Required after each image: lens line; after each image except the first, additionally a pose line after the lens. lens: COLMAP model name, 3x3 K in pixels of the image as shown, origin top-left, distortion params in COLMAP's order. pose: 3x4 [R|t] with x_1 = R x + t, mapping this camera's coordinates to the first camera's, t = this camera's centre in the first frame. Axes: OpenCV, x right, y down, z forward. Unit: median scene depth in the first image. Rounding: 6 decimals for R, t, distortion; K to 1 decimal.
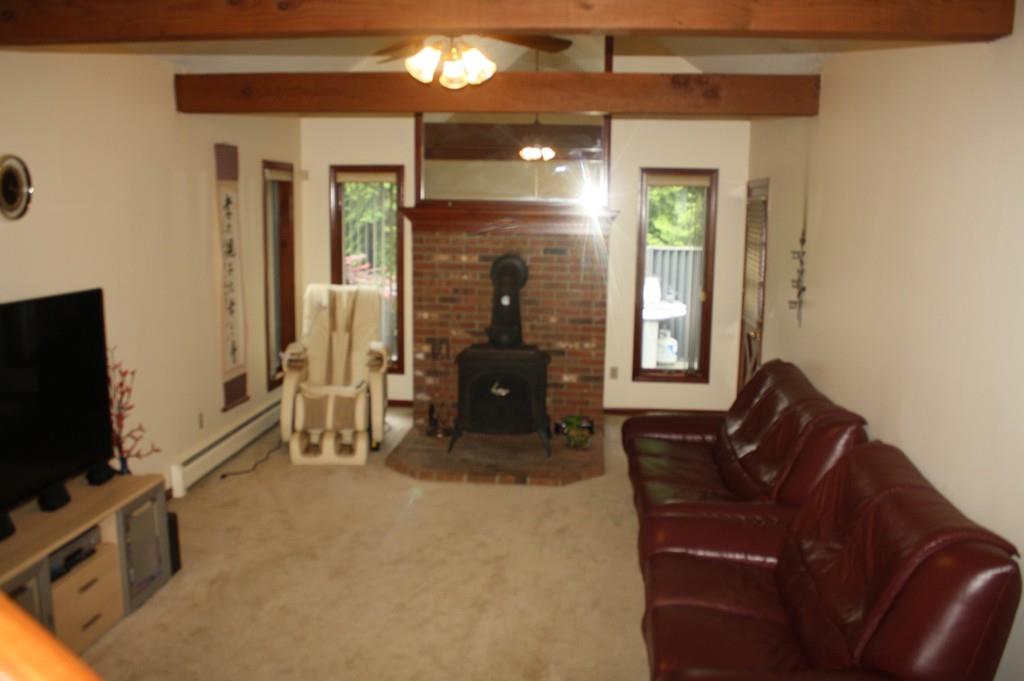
lens RADIAL K [[877.4, 0, 510.5], [0, 877.4, 336.0], [0, 0, 1]] dist [-0.103129, 0.050448]
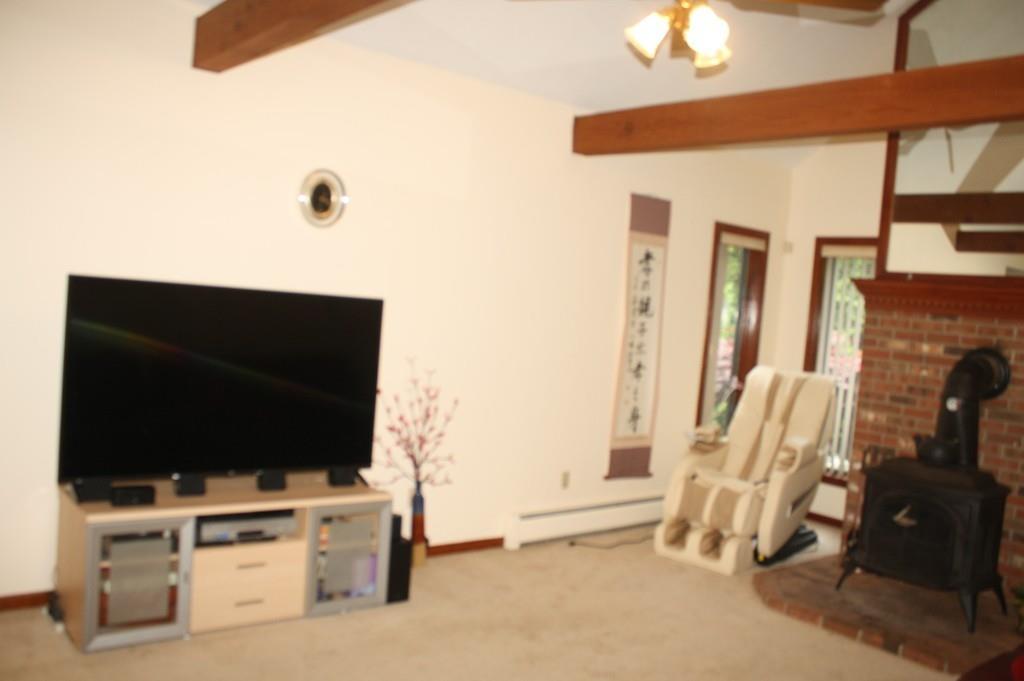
lens RADIAL K [[877.4, 0, 511.3], [0, 877.4, 345.2], [0, 0, 1]] dist [-0.103129, 0.050448]
pose [[0.713348, 0.088756, -0.695167, 0.211311], [-0.181751, 0.981438, -0.061198, 0.020706], [0.676832, 0.170003, 0.716238, 0.220513]]
